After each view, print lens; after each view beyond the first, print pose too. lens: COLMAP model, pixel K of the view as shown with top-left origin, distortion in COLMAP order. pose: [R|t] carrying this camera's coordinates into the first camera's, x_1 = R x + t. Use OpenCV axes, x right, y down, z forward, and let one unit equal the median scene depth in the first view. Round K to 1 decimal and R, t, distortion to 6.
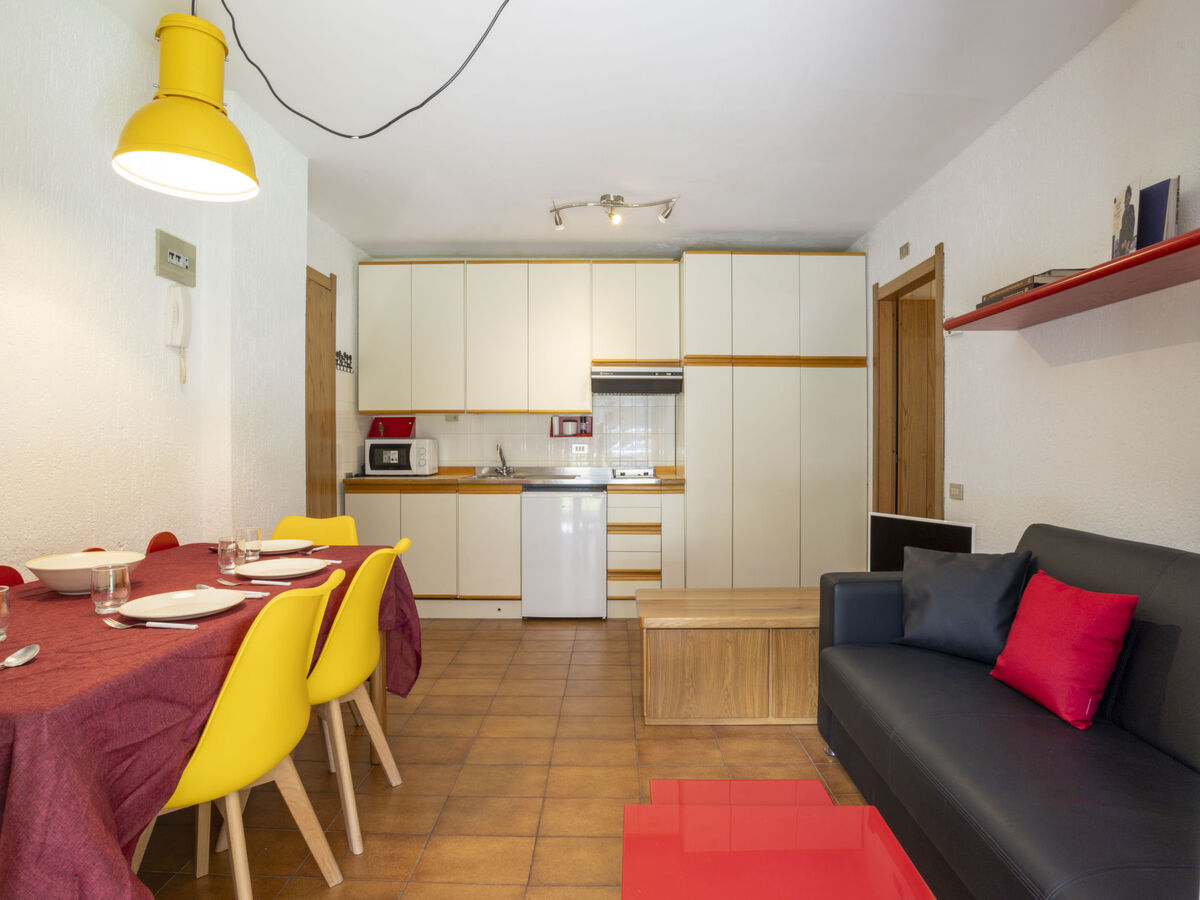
lens RADIAL K [[680.9, 0, 630.5], [0, 680.9, 476.2], [0, 0, 1]] dist [-0.000470, 0.001391]
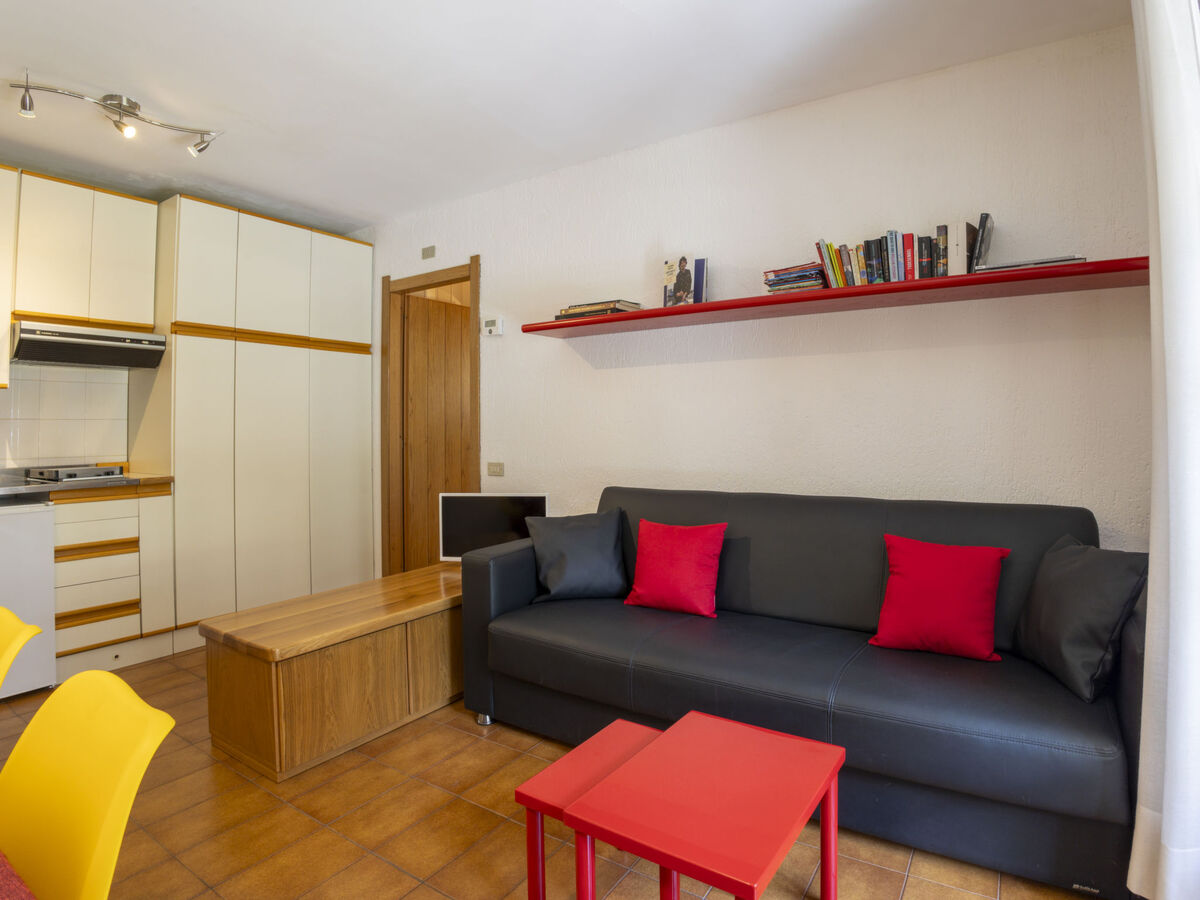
lens RADIAL K [[643.0, 0, 651.1], [0, 643.0, 429.1], [0, 0, 1]] dist [-0.030932, 0.001625]
pose [[0.547705, -0.011006, 0.836599, -0.285105], [0.051706, 0.998447, -0.020716, -0.008883], [-0.835072, 0.054603, 0.547424, 0.167103]]
